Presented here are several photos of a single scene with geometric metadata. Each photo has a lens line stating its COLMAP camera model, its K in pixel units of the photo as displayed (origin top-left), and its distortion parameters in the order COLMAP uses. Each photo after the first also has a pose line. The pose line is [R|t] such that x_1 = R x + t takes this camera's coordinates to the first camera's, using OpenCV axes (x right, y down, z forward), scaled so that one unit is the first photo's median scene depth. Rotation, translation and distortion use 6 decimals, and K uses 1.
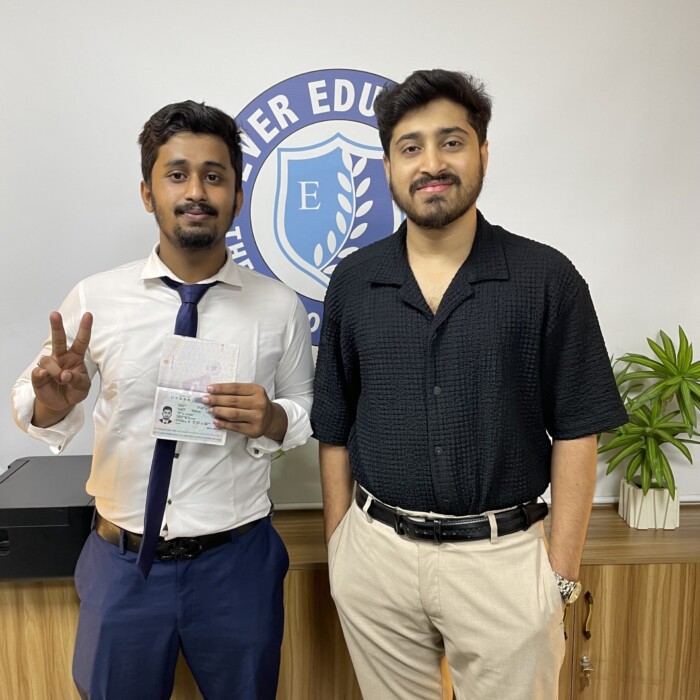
lens RADIAL K [[765.1, 0, 342.7], [0, 765.1, 354.1], [0, 0, 1]] dist [0.071629, 0.000000]
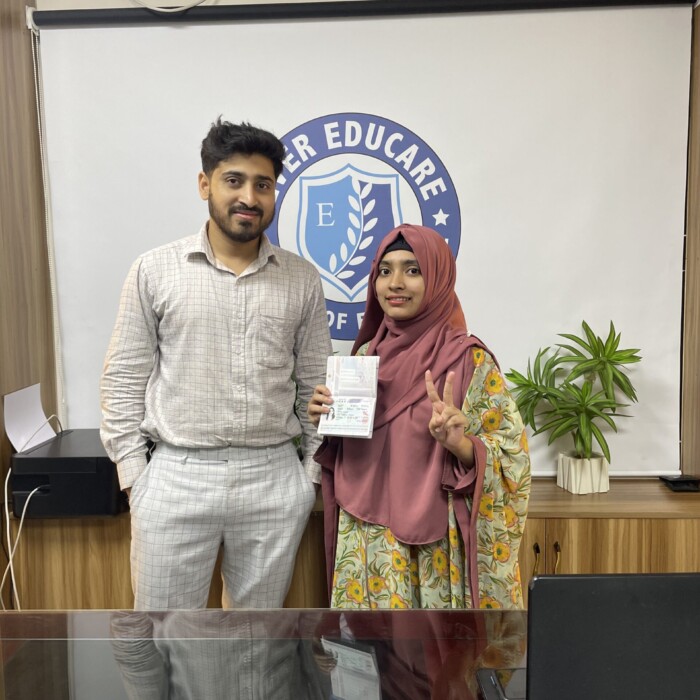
lens RADIAL K [[765.1, 0, 346.4], [0, 765.1, 351.1], [0, 0, 1]] dist [0.071629, 0.000000]
pose [[0.996906, -0.000066, -0.078609, 0.087439], [-0.006300, 0.996716, -0.080733, 0.110544], [0.078356, 0.080979, 0.993631, -0.196188]]
